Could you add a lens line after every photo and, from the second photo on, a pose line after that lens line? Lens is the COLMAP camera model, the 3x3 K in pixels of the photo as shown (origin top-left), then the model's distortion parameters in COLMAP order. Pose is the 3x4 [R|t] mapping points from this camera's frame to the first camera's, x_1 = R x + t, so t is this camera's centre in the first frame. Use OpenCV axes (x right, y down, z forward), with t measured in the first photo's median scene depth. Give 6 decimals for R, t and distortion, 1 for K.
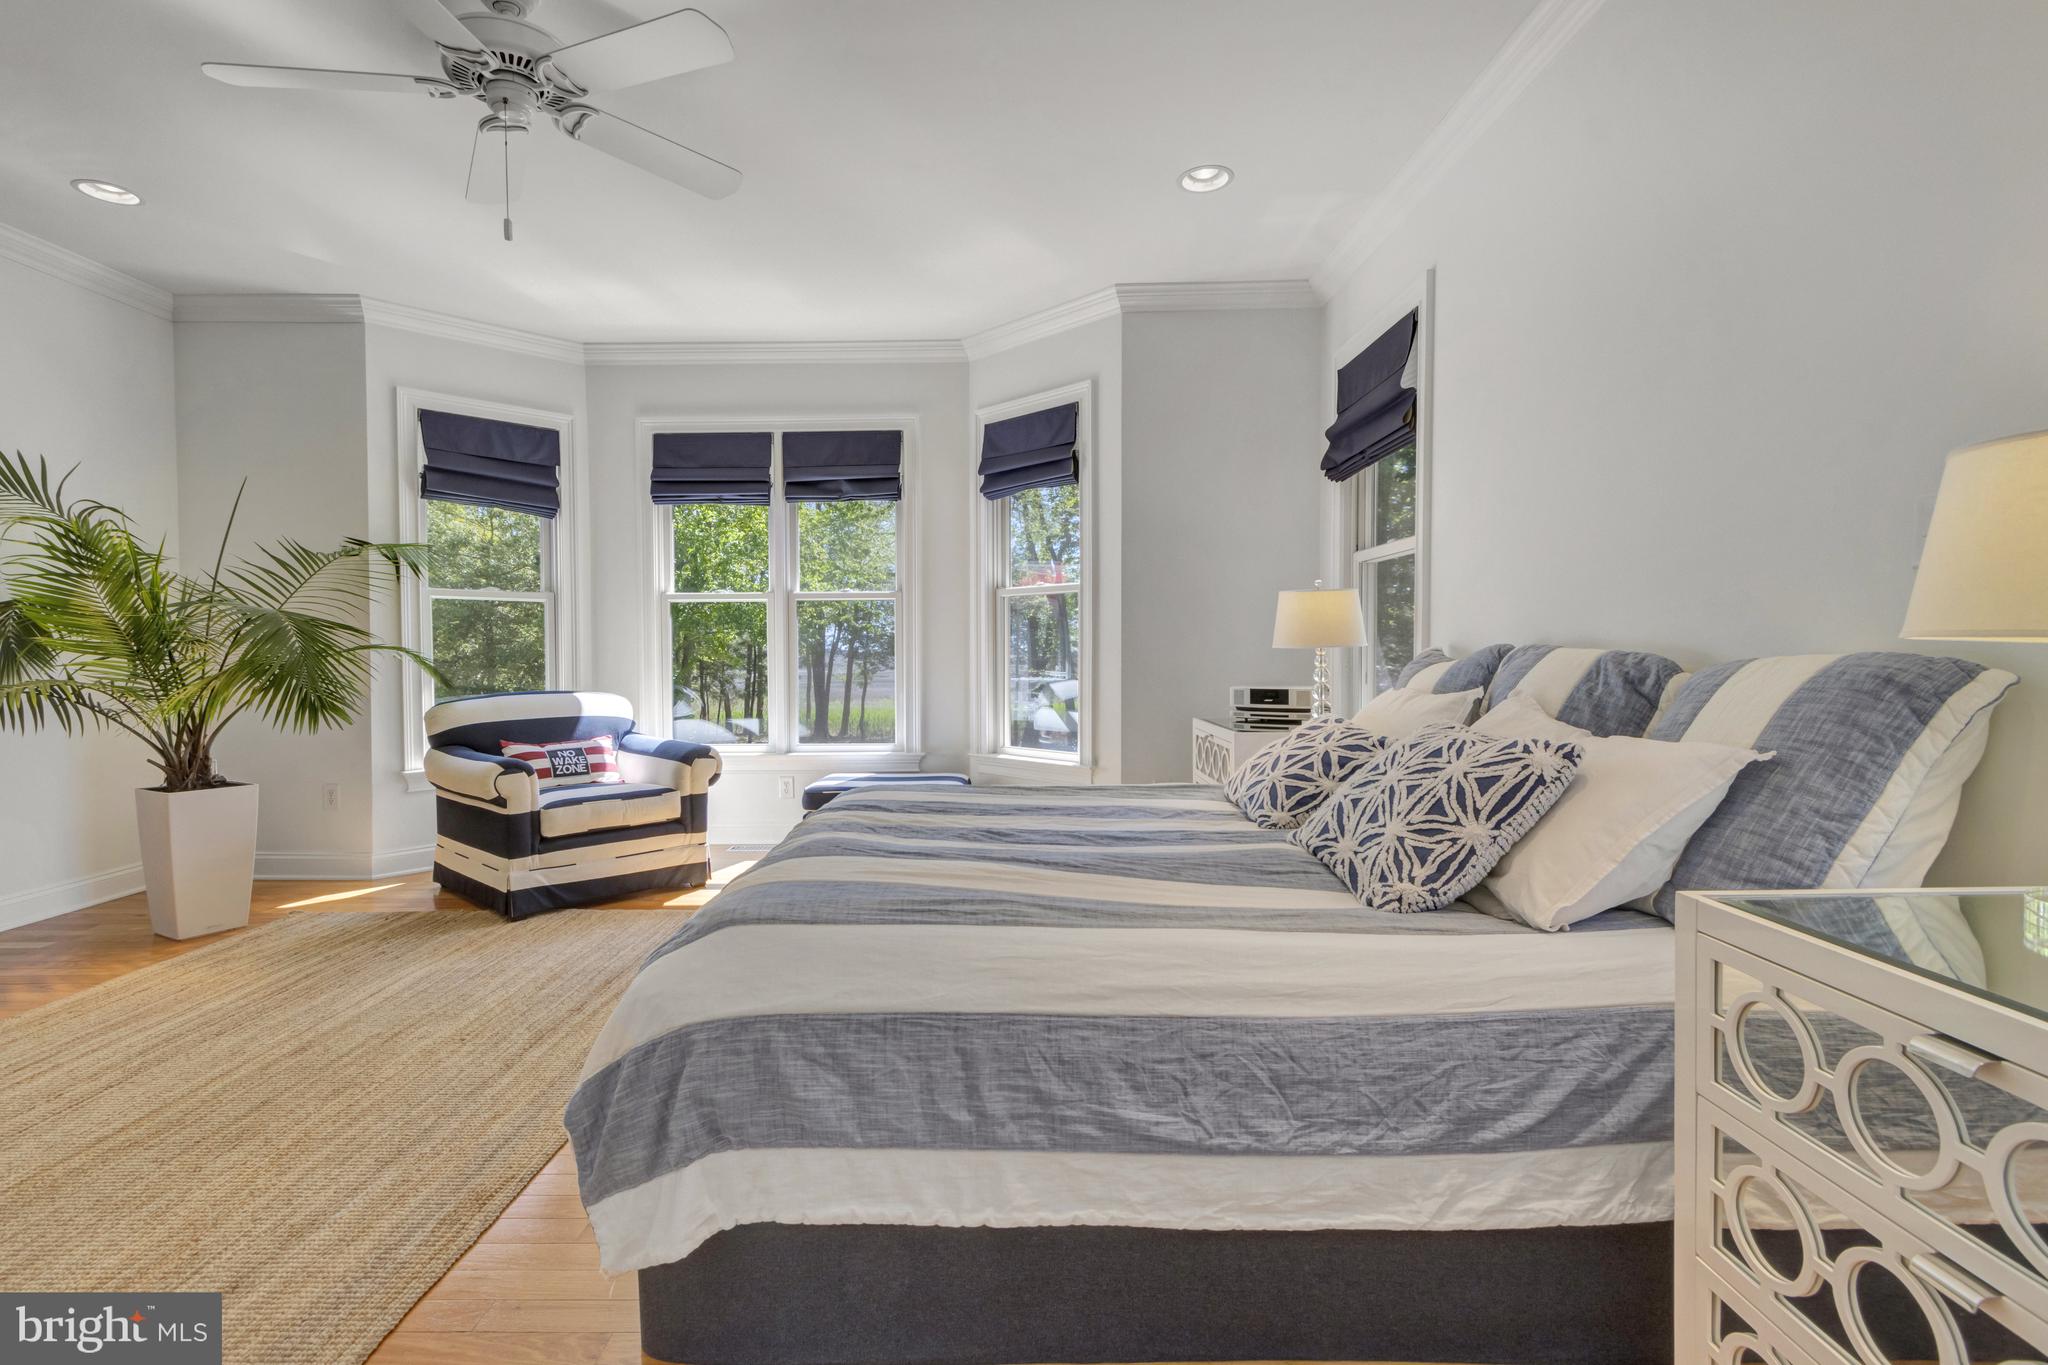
lens RADIAL K [[959.0, 0, 1001.0], [0, 959.0, 691.4], [0, 0, 1]] dist [0.006109, 0.000205]
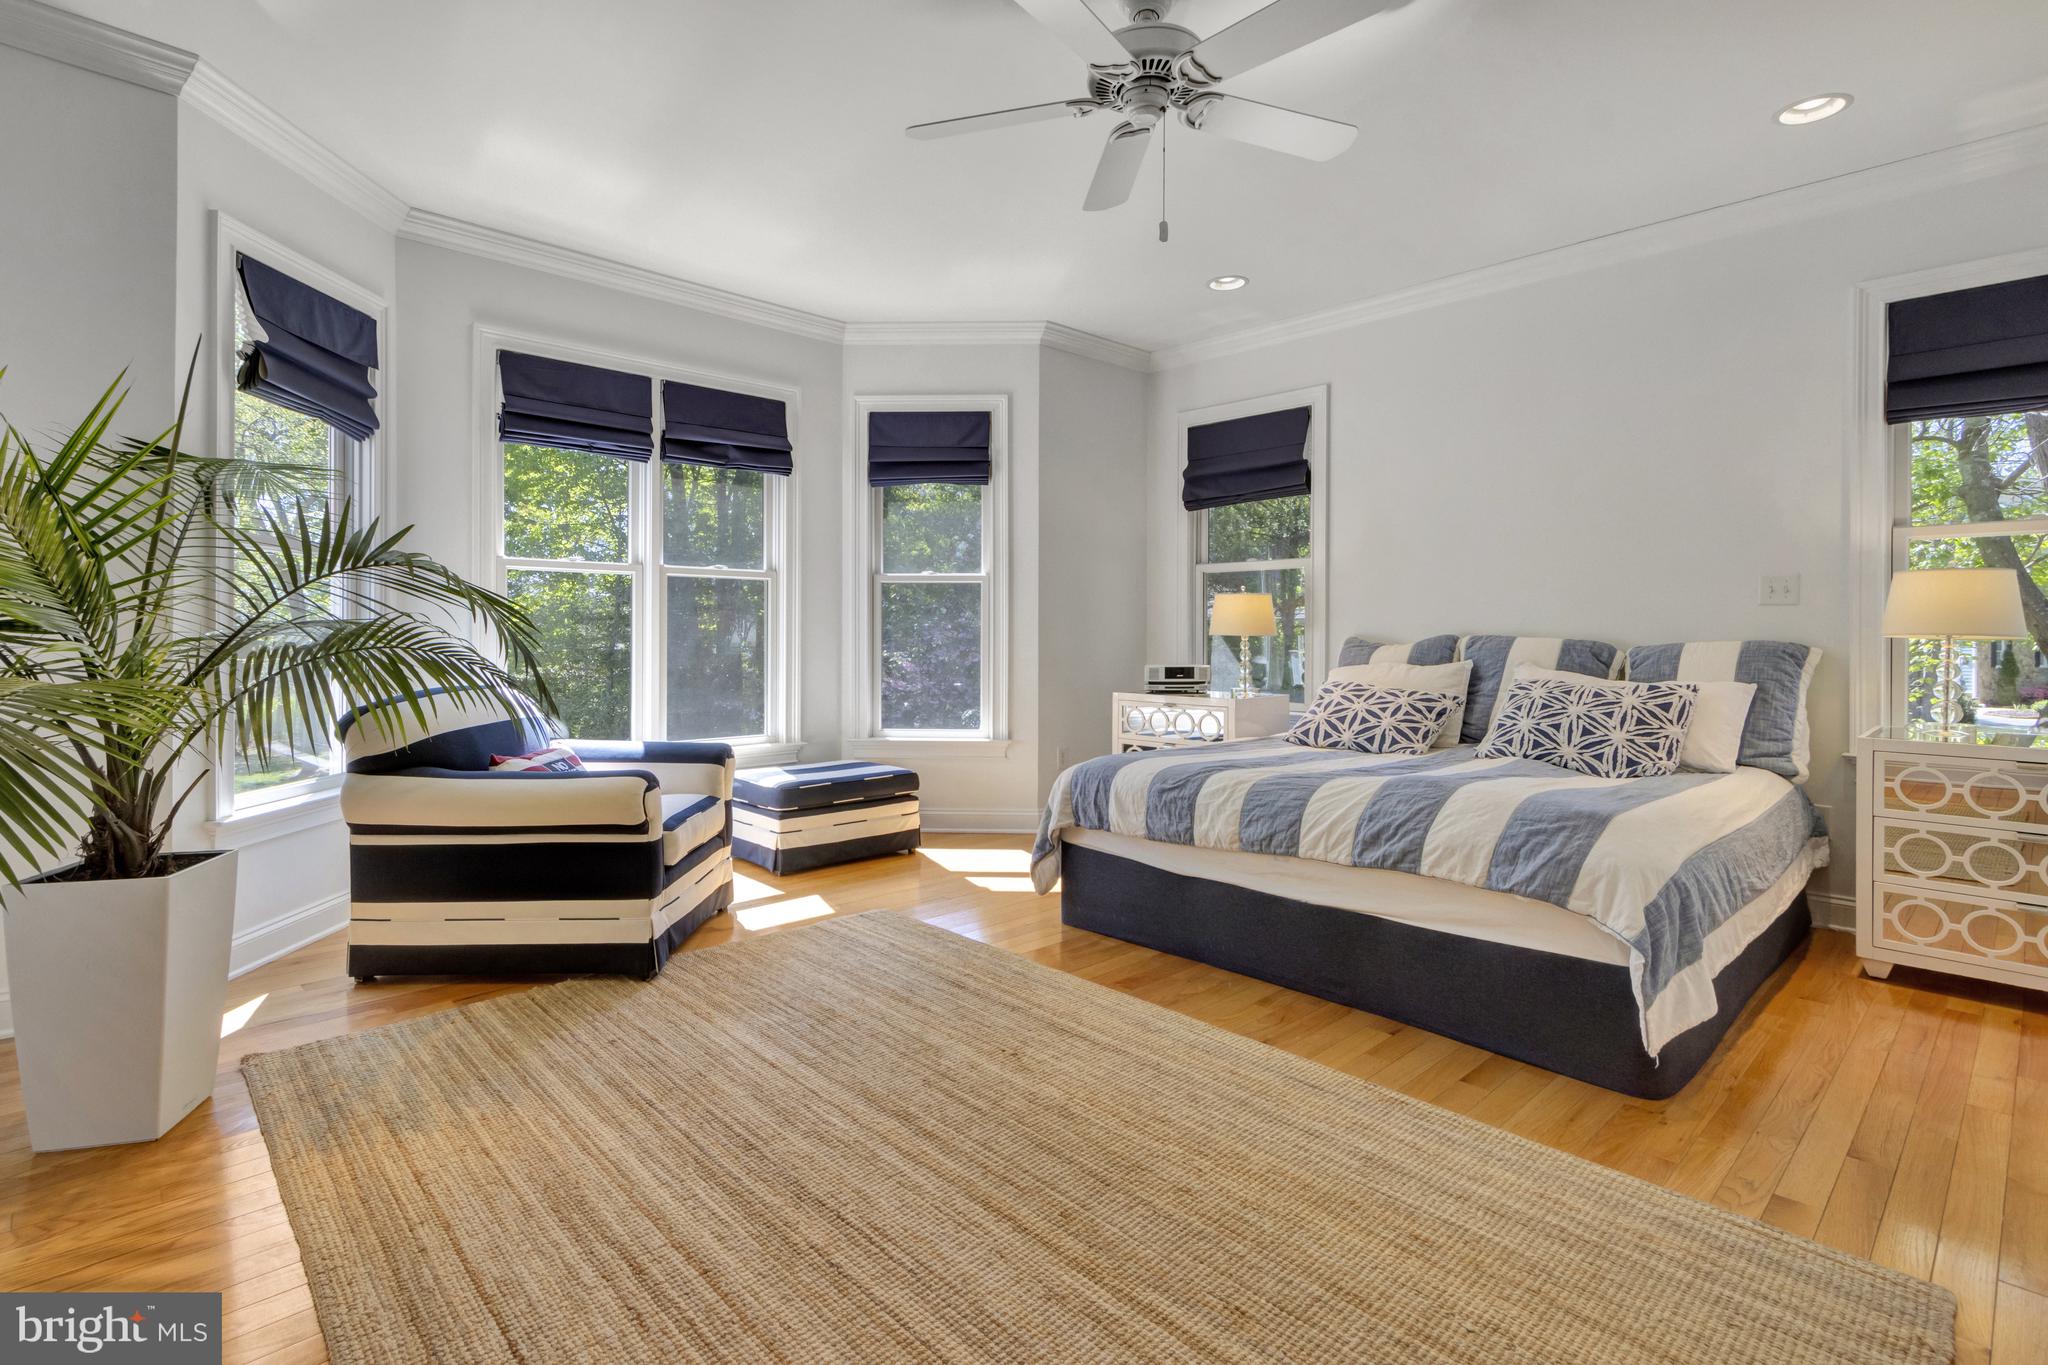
lens RADIAL K [[967.3, 0, 1027.3], [0, 967.3, 643.6], [0, 0, 1]] dist [0.013012, 0.000034]
pose [[0.723361, 0.002580, 0.690465, -0.678759], [0.022601, 0.999369, -0.027412, -0.002485], [-0.690100, 0.035434, 0.722846, 0.176209]]
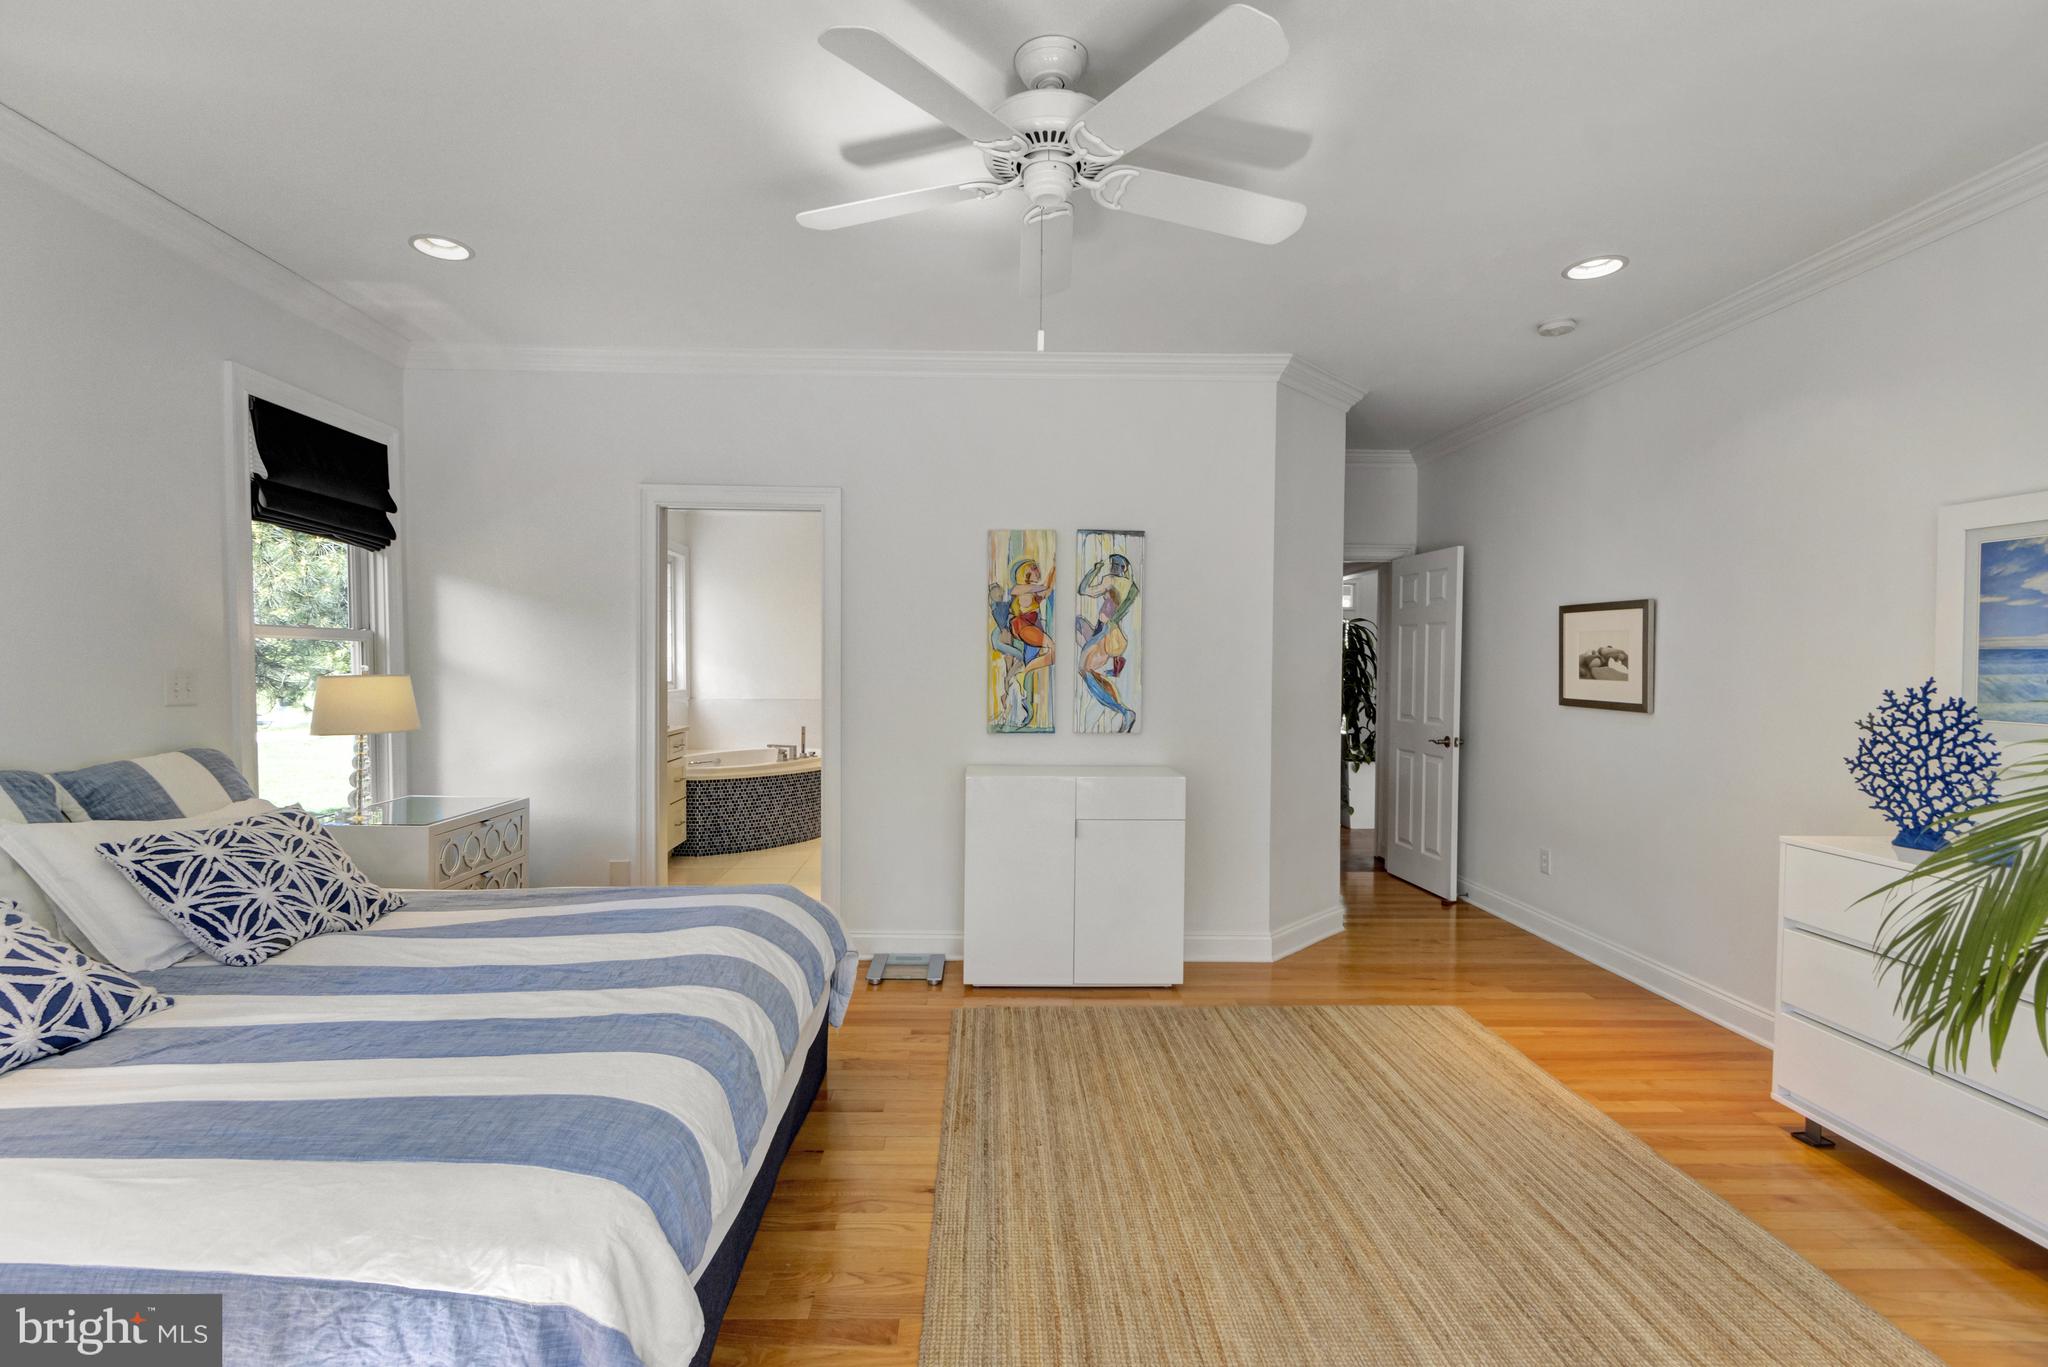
lens RADIAL K [[965.4, 0, 1004.3], [0, 965.4, 682.2], [0, 0, 1]] dist [0.003428, 0.000035]
pose [[-0.999330, -0.004679, -0.036295, -0.222141], [-0.007002, 0.997915, 0.064158, -0.097416], [0.035919, 0.064369, -0.997280, 0.988424]]
